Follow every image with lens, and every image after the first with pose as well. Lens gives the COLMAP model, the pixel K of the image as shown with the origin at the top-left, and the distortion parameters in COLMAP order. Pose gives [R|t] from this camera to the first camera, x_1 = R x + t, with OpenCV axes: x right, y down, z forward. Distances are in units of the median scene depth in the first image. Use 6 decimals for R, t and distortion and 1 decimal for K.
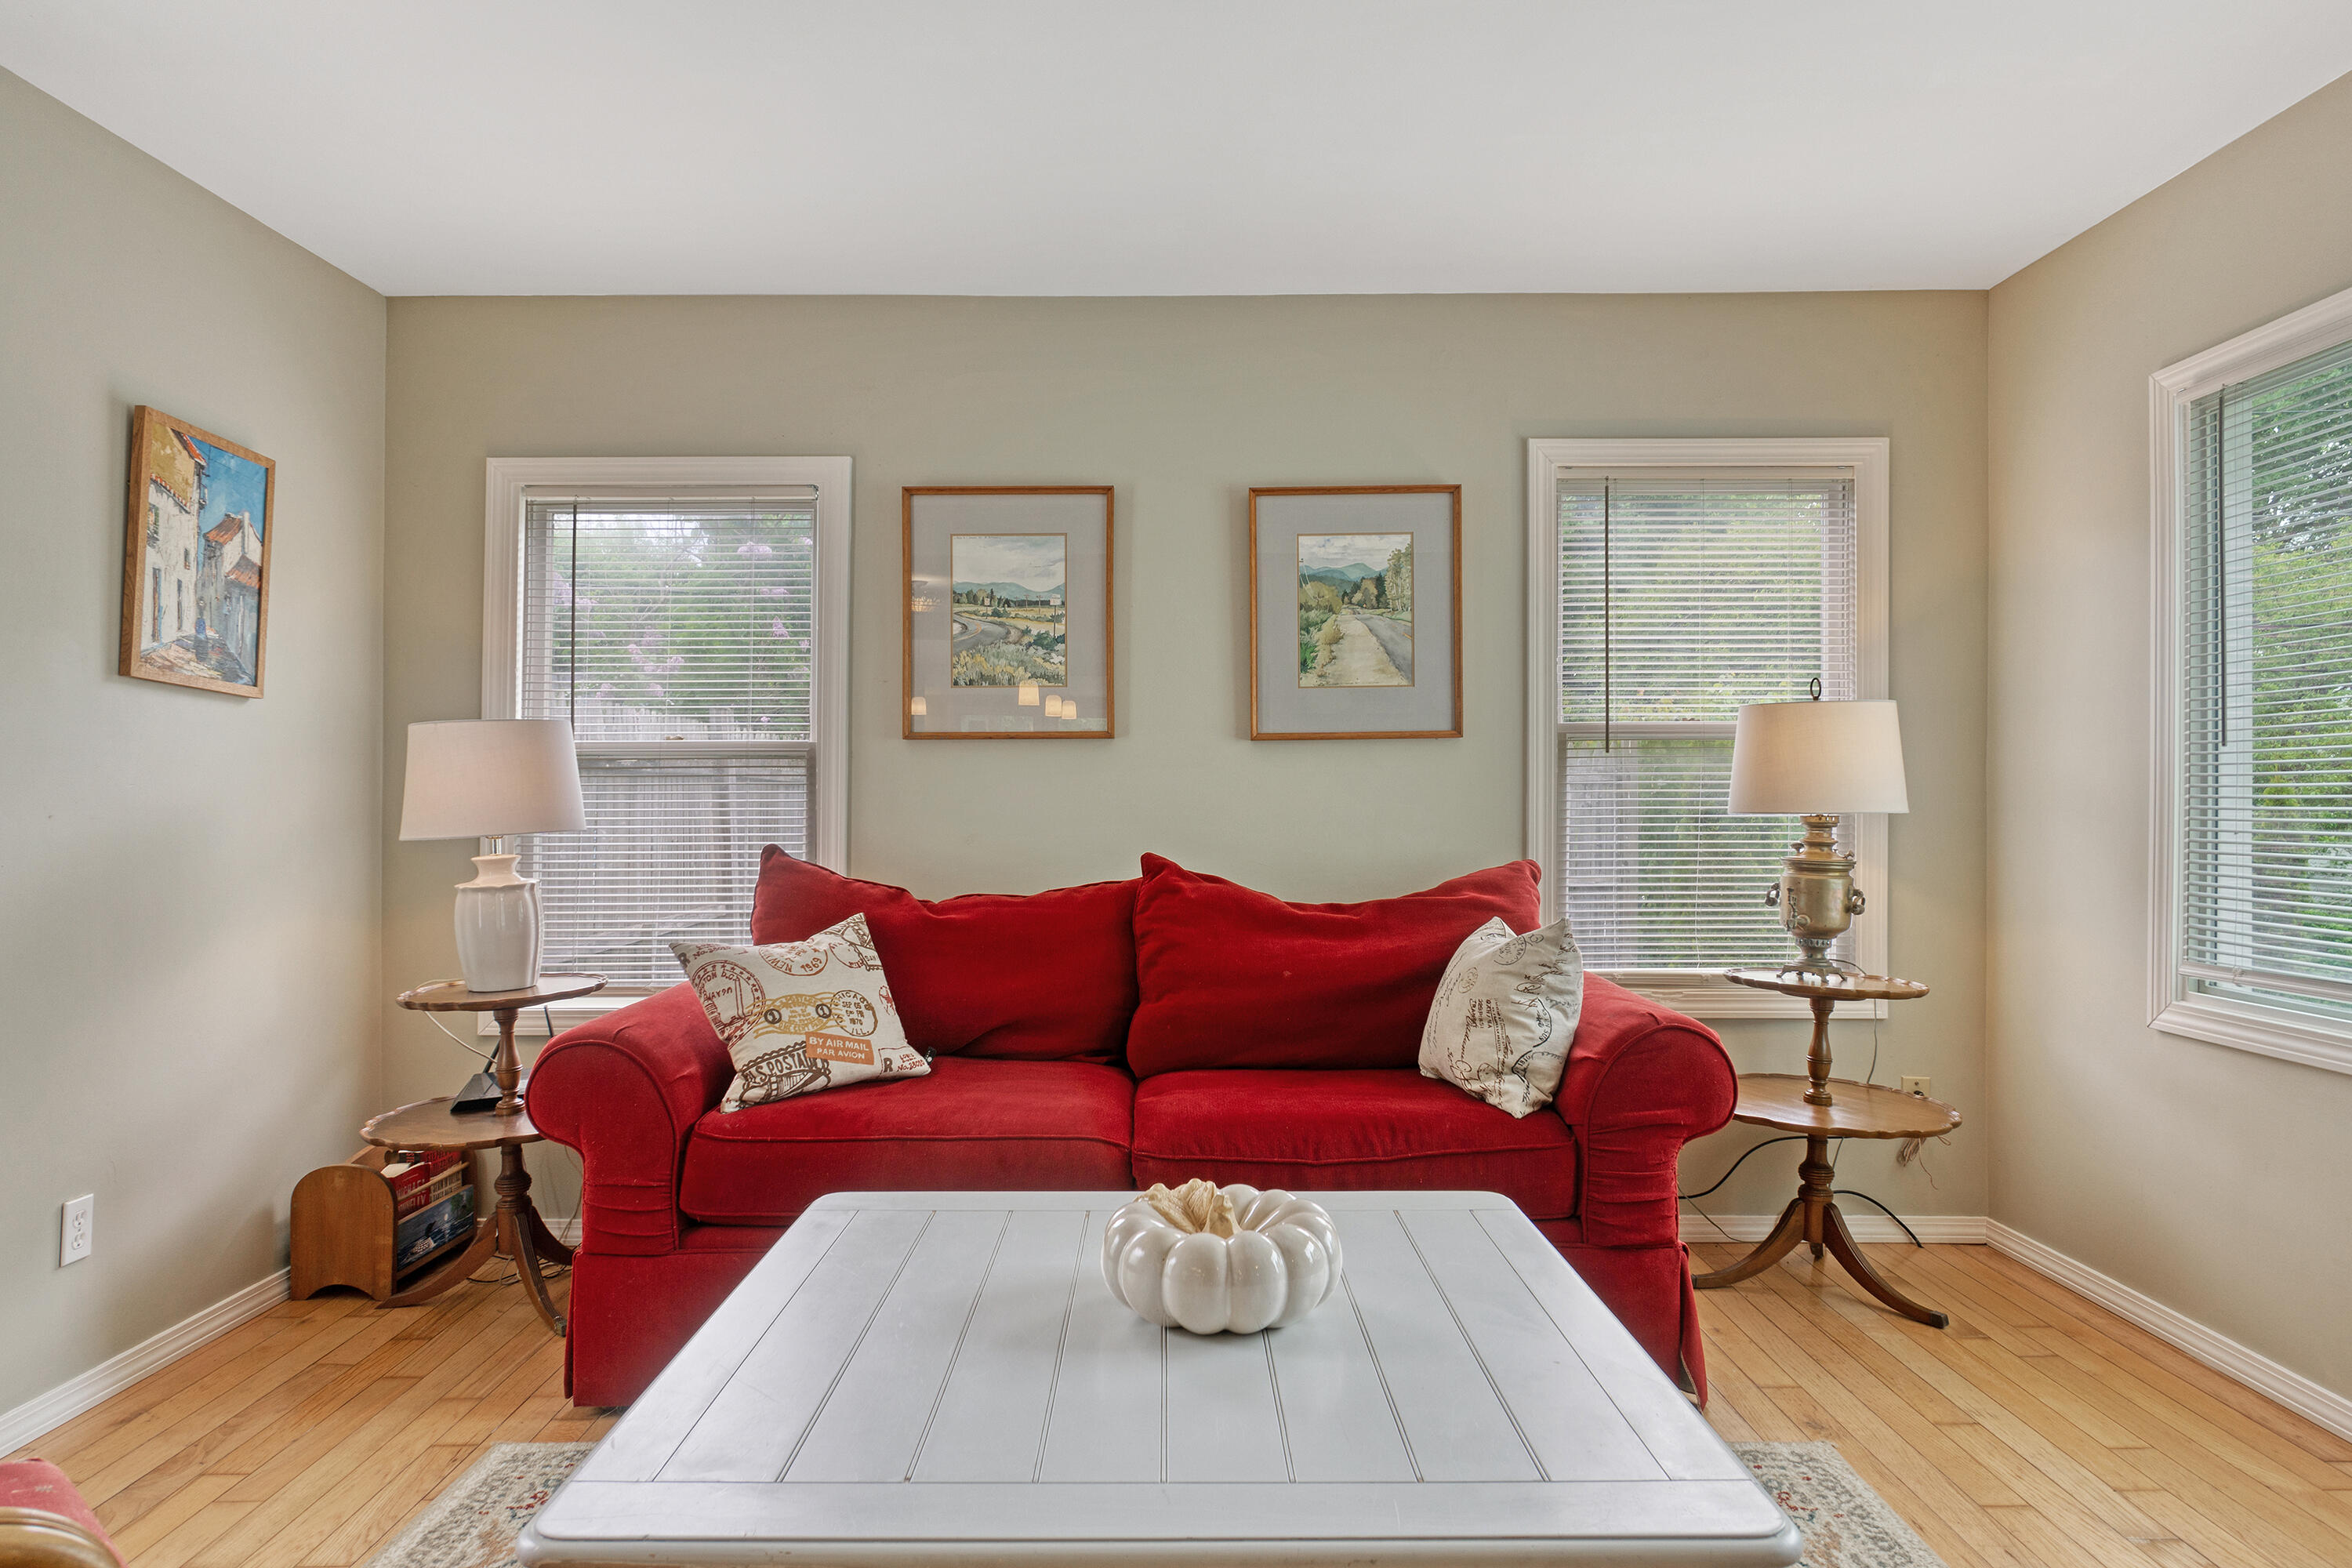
lens RADIAL K [[1432.5, 0, 1175.9], [0, 1432.5, 778.6], [0, 0, 1]] dist [-0.004089, -0.001632]
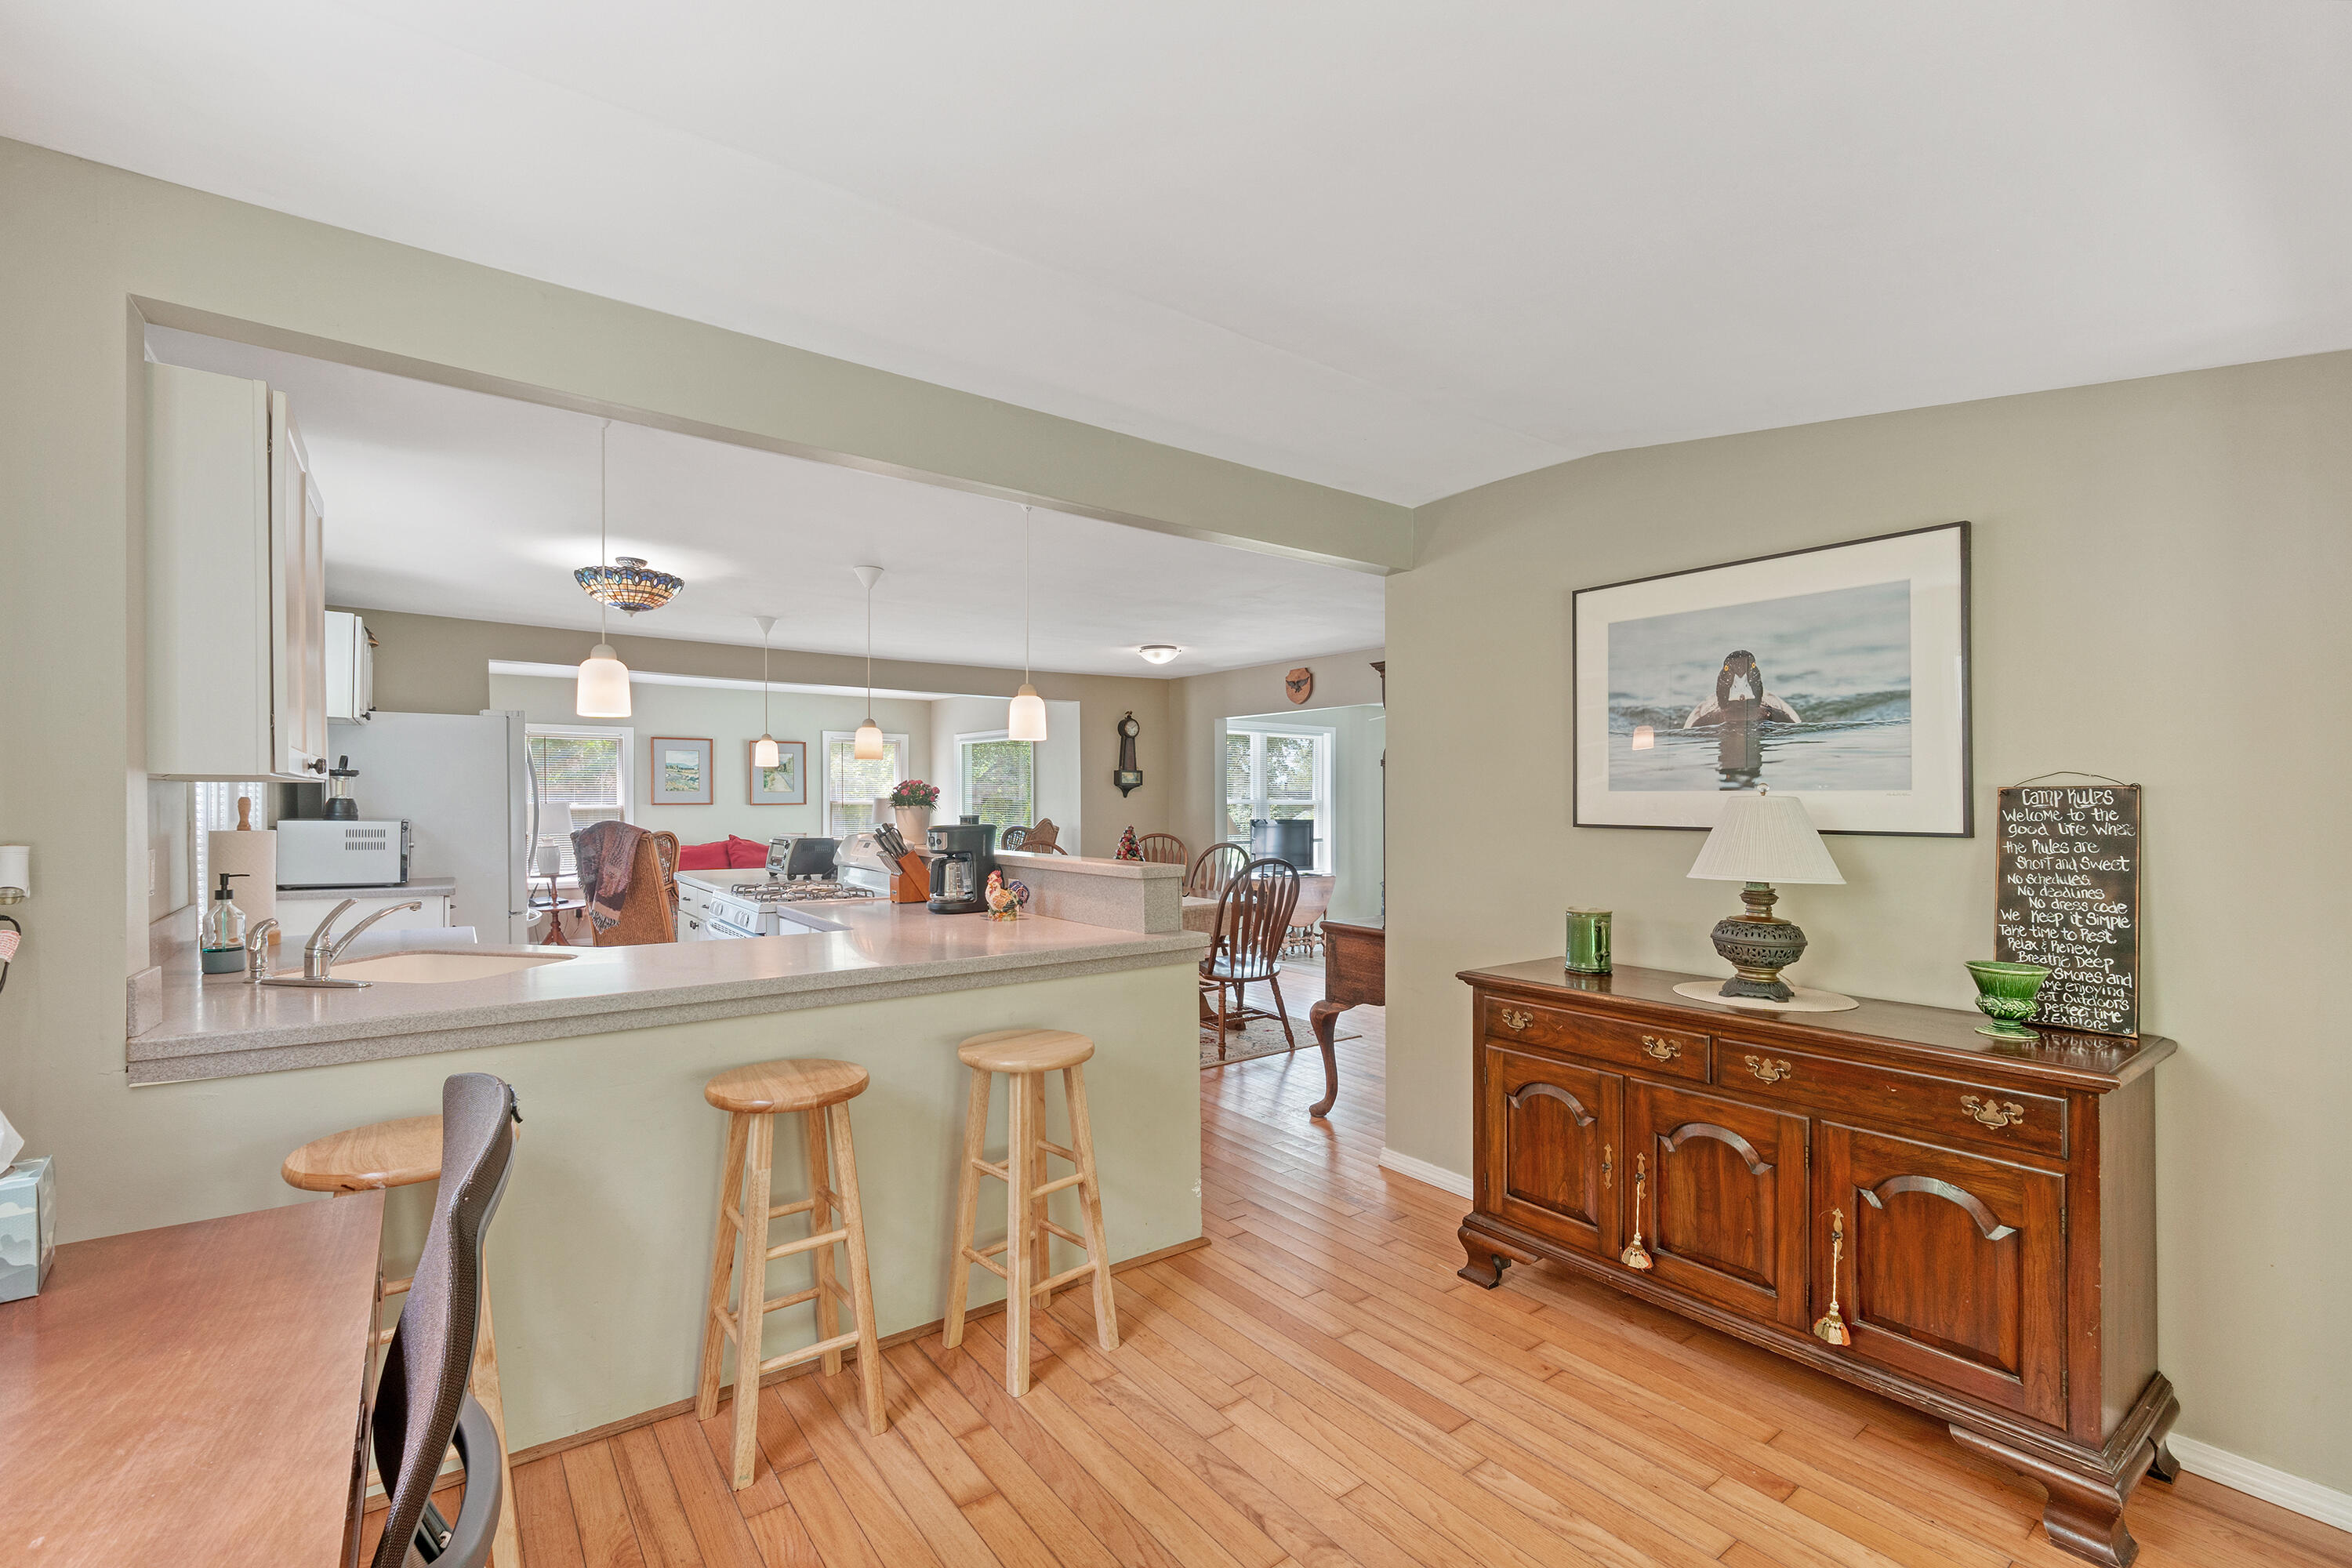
lens RADIAL K [[1021.9, 0, 1162.5], [0, 1021.9, 782.3], [0, 0, 1]] dist [0.000688, -0.000088]
pose [[0.810924, 0.011718, 0.585034, -0.742156], [-0.013389, 0.999909, -0.001469, -0.111934], [-0.584998, -0.006642, 0.811007, -2.136178]]
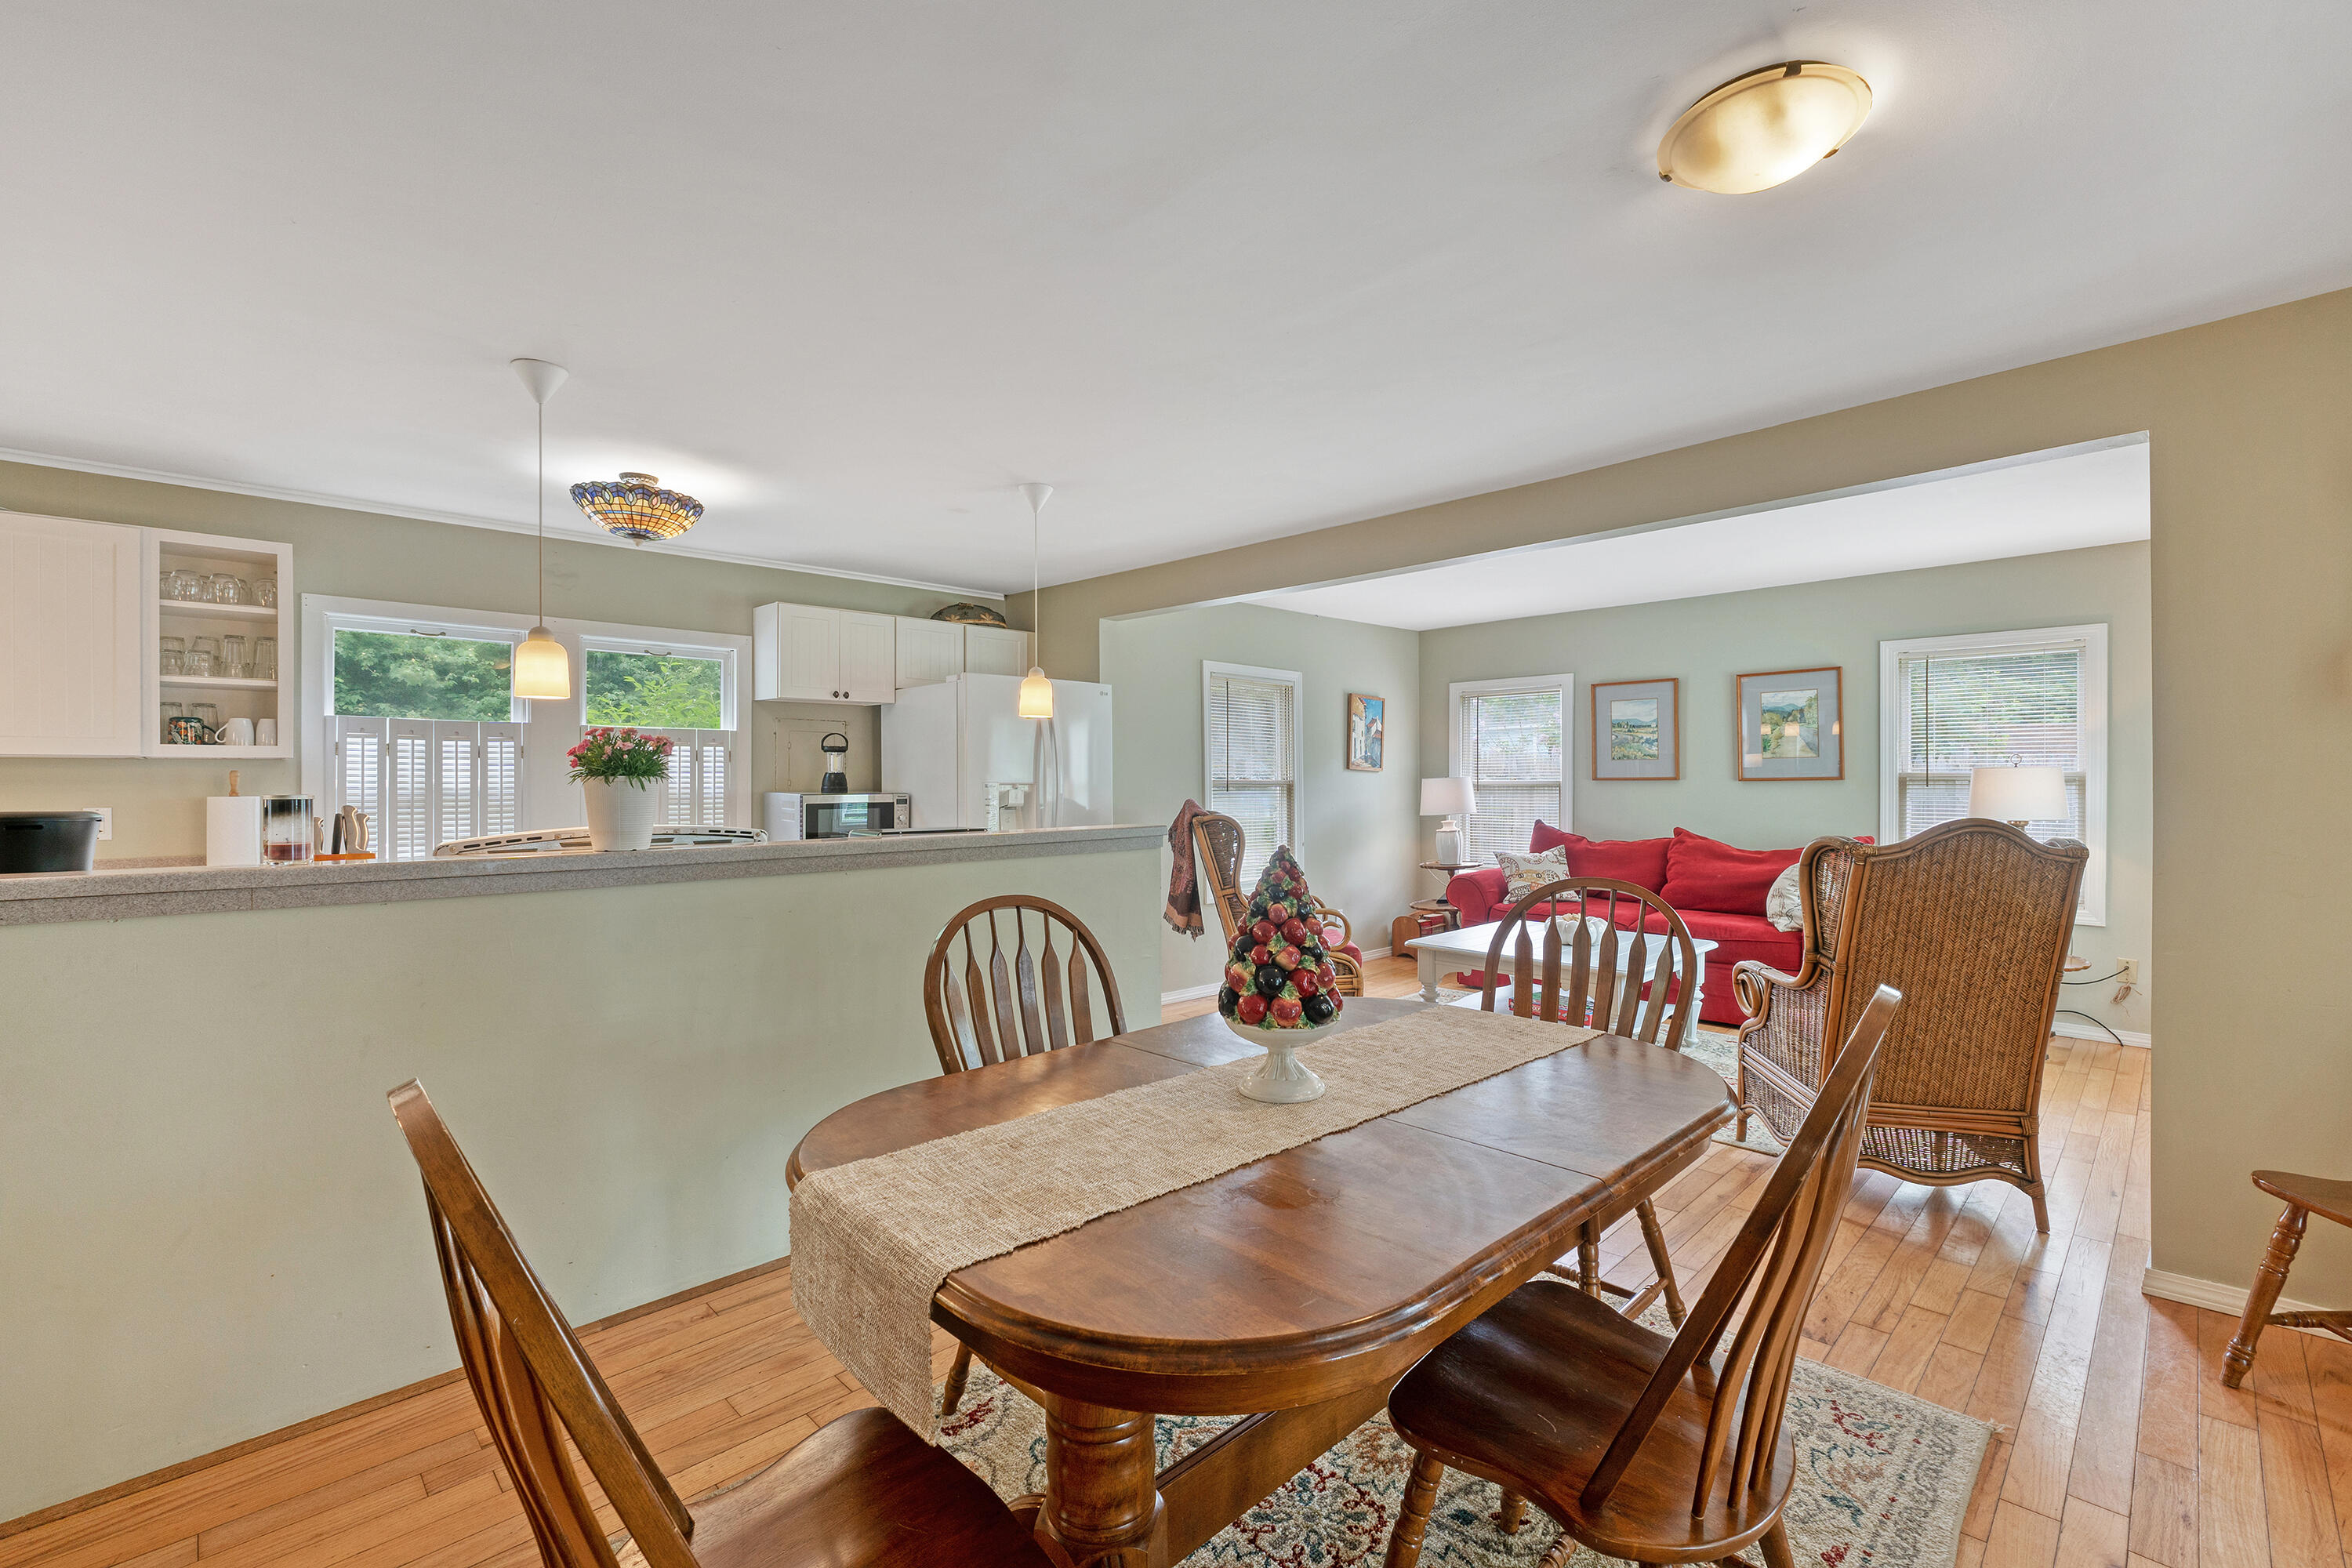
lens RADIAL K [[1021.9, 0, 1162.5], [0, 1021.9, 782.3], [0, 0, 1]] dist [0.000688, -0.000088]
pose [[0.687687, 0.002127, -0.726005, 0.696708], [0.015927, 0.999711, 0.018015, -0.078431], [0.725833, -0.023952, 0.687454, -0.953118]]
